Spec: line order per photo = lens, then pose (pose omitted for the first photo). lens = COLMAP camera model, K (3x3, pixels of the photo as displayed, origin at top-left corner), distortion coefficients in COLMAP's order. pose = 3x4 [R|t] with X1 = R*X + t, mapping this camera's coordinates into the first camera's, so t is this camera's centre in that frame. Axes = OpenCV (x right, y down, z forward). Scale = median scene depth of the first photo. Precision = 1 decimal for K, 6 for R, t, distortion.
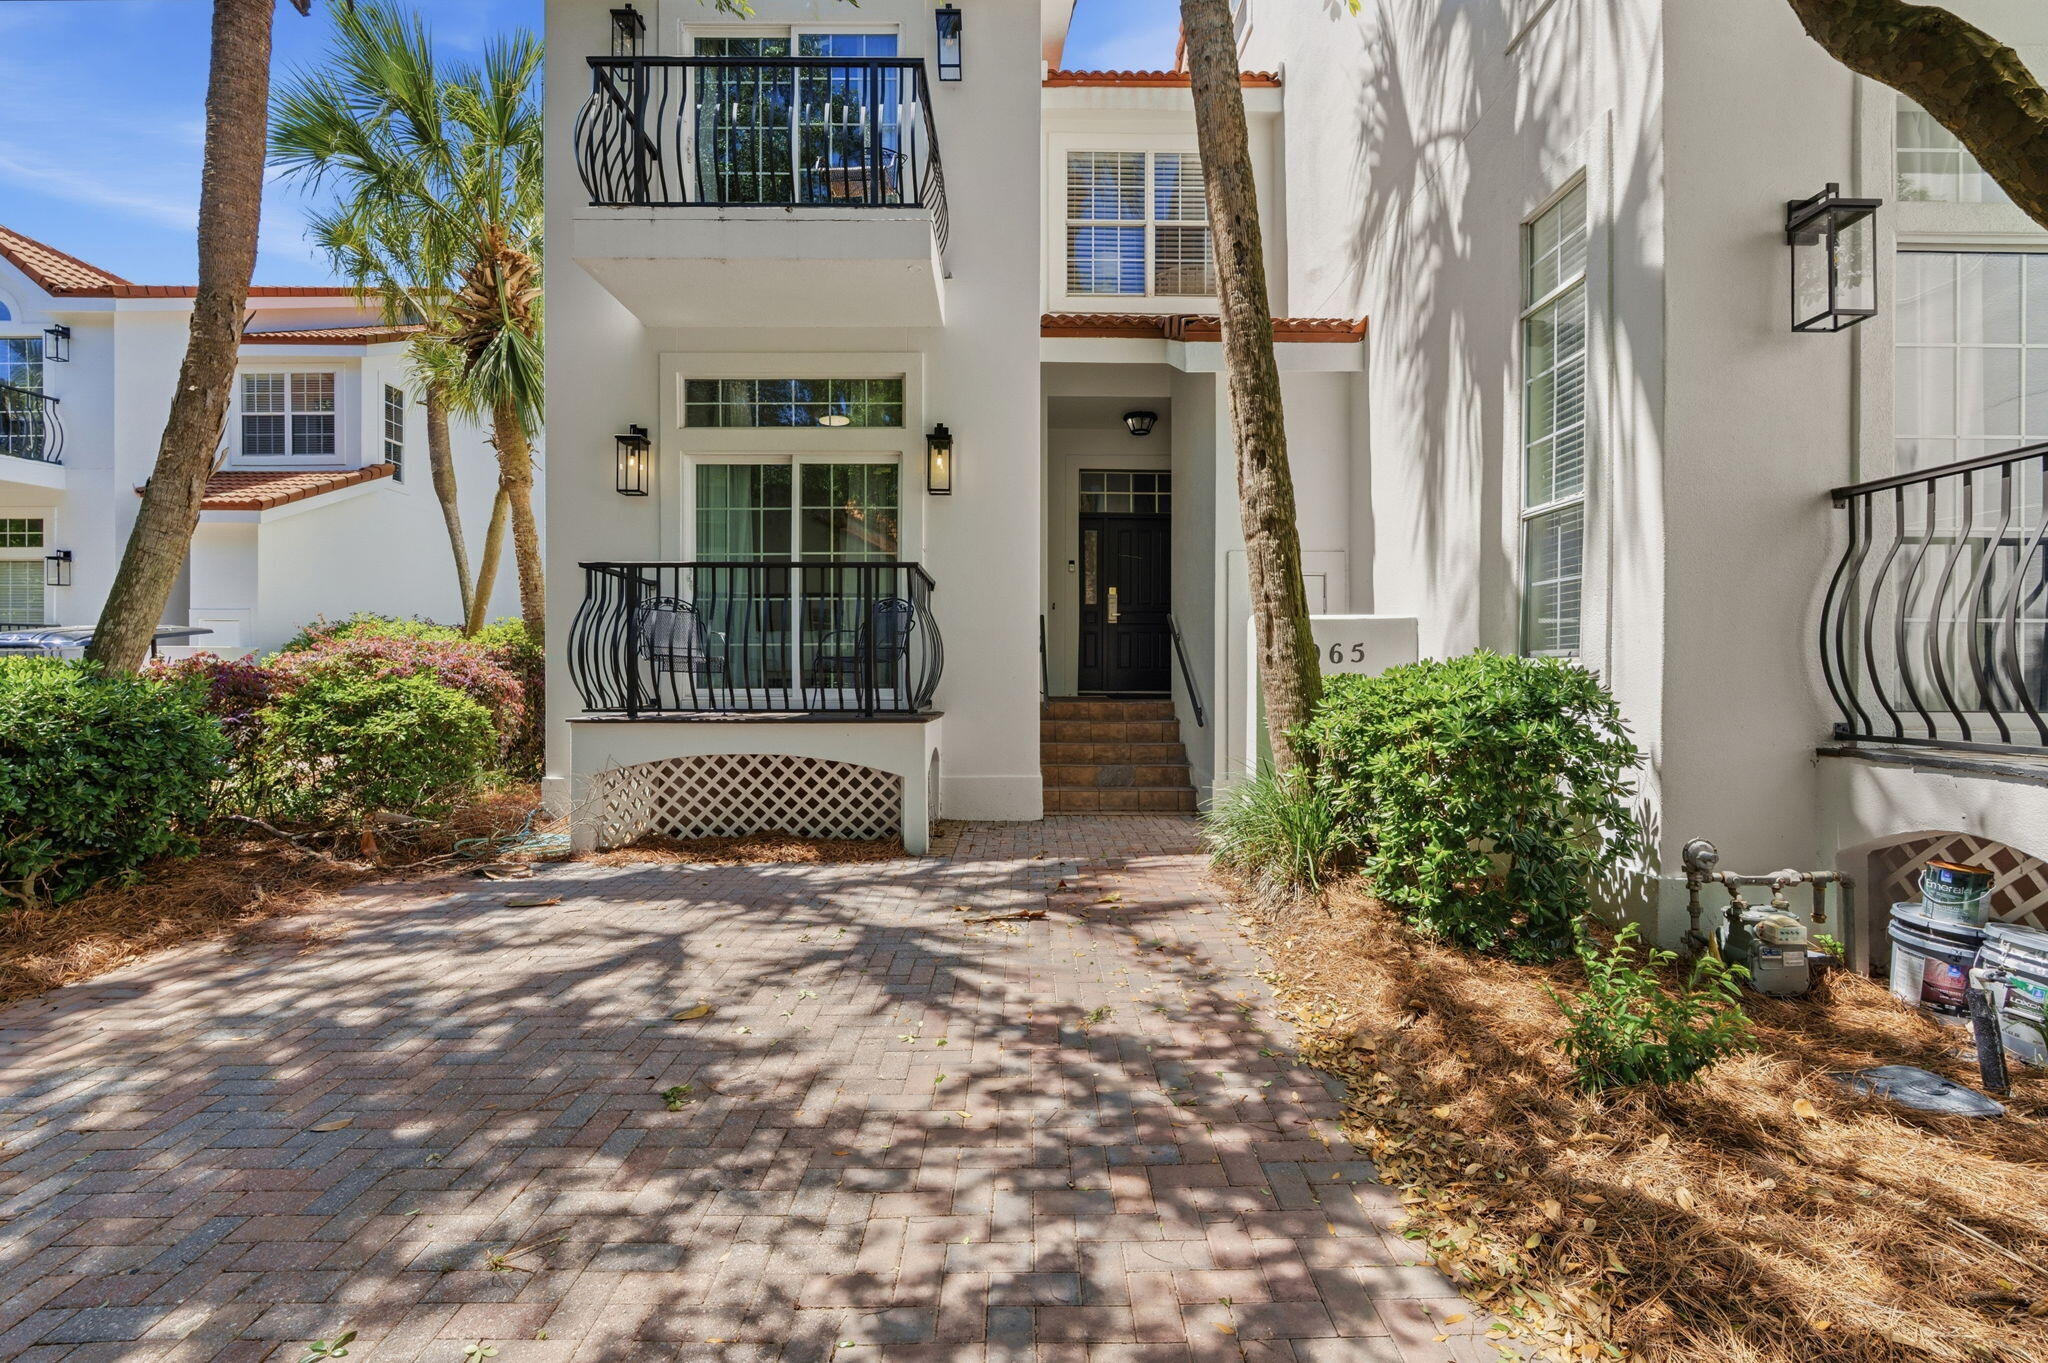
lens RADIAL K [[915.8, 0, 1019.7], [0, 915.8, 684.0], [0, 0, 1]] dist [-0.005022, -0.000615]
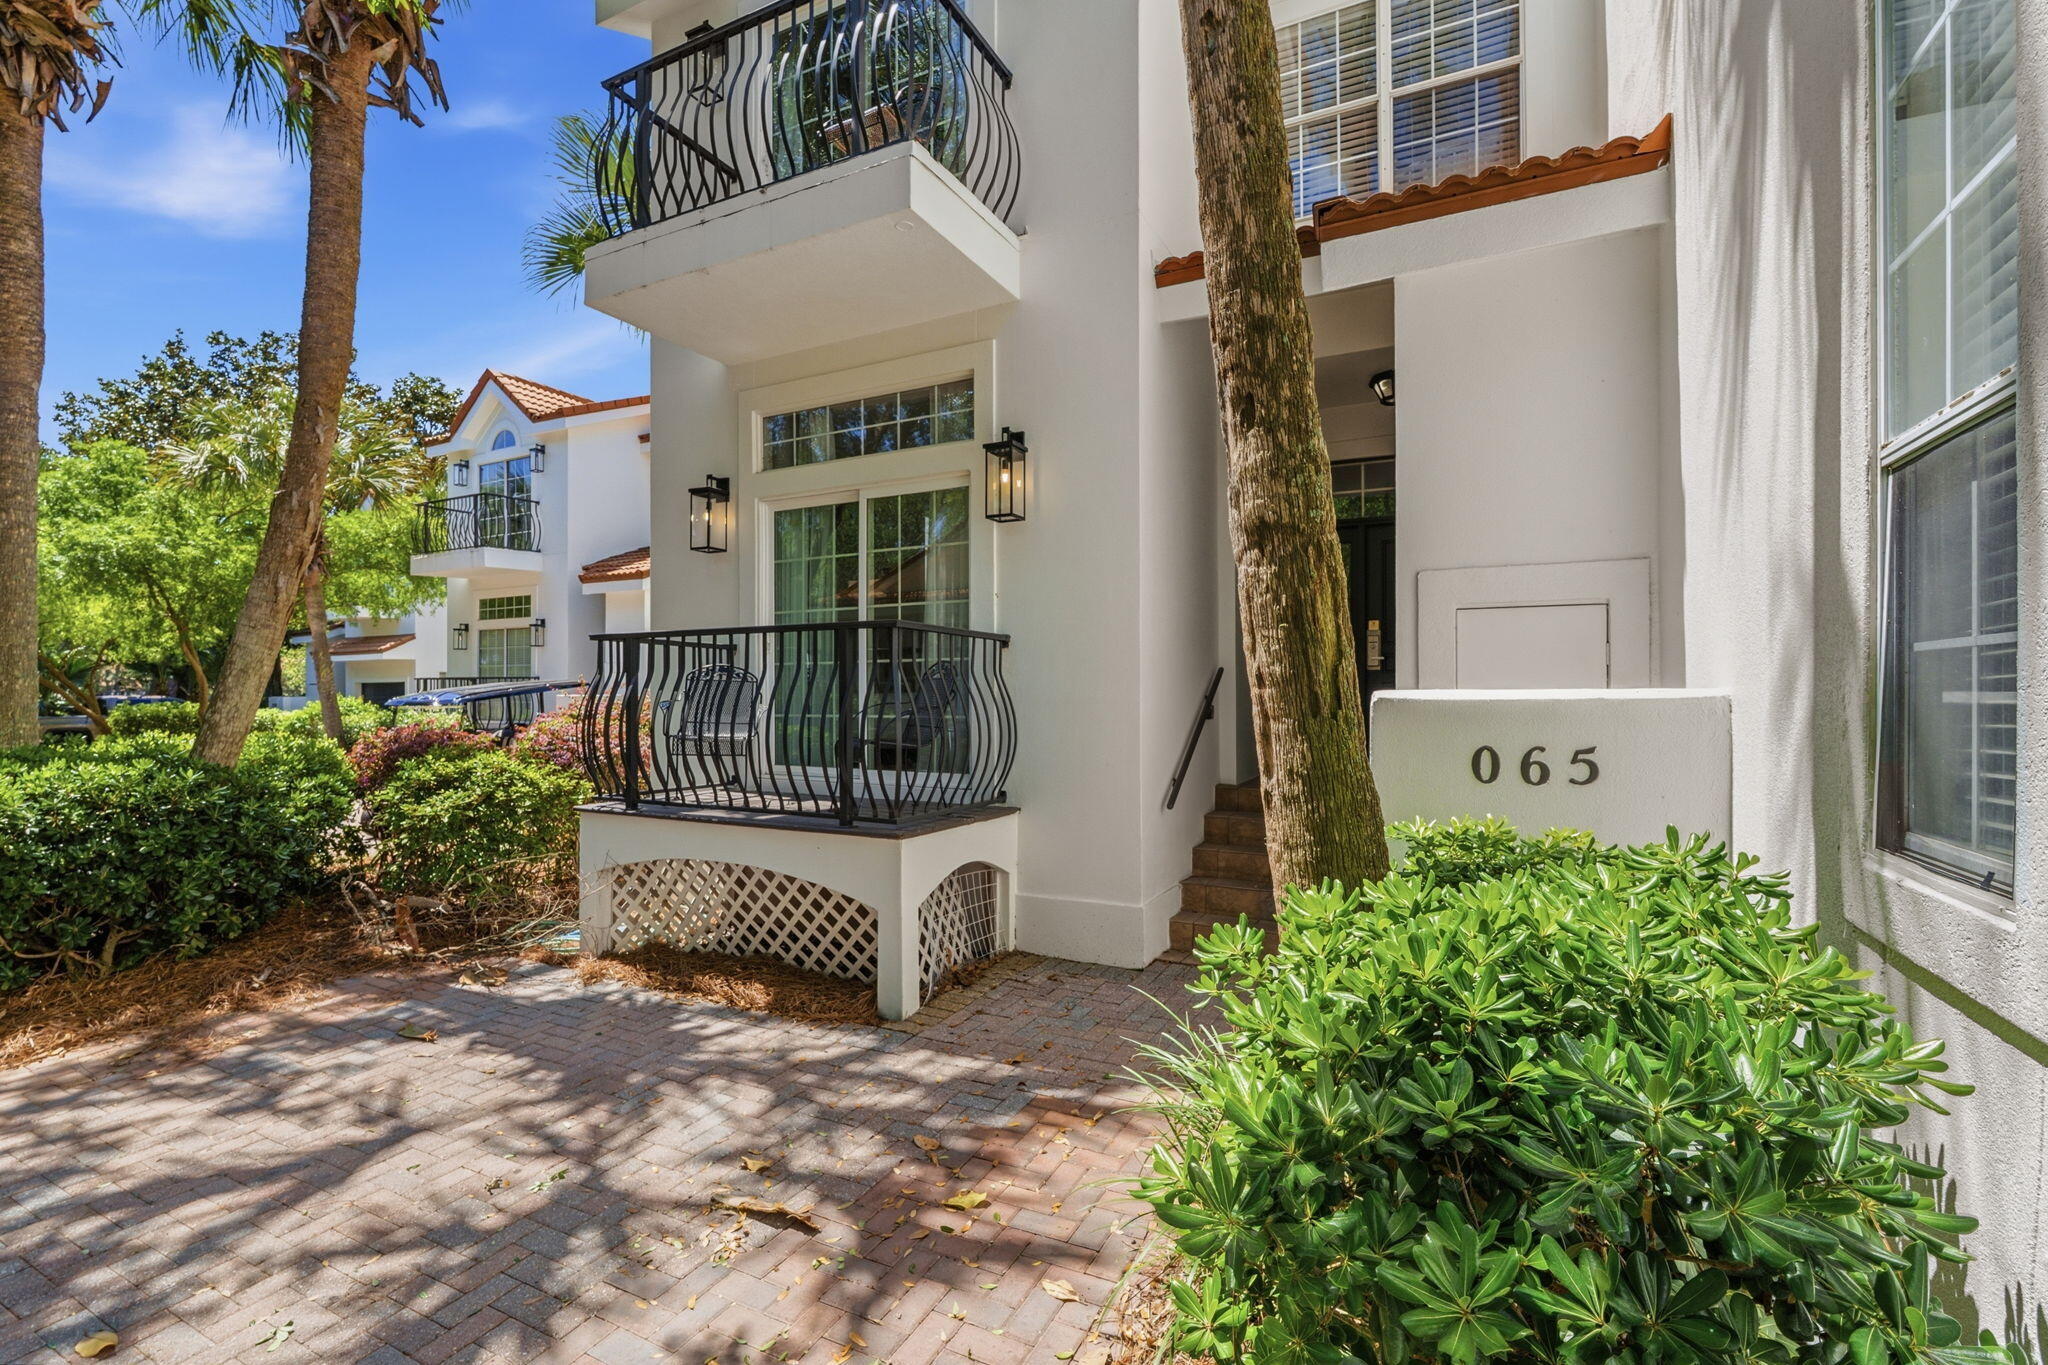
lens RADIAL K [[915.8, 0, 1019.7], [0, 915.8, 685.0], [0, 0, 1]] dist [-0.005022, -0.000615]
pose [[0.882148, -0.006720, -0.470924, 0.305439], [-0.002921, 0.999801, -0.019738, -0.062347], [0.470963, 0.018788, 0.881953, 0.376525]]
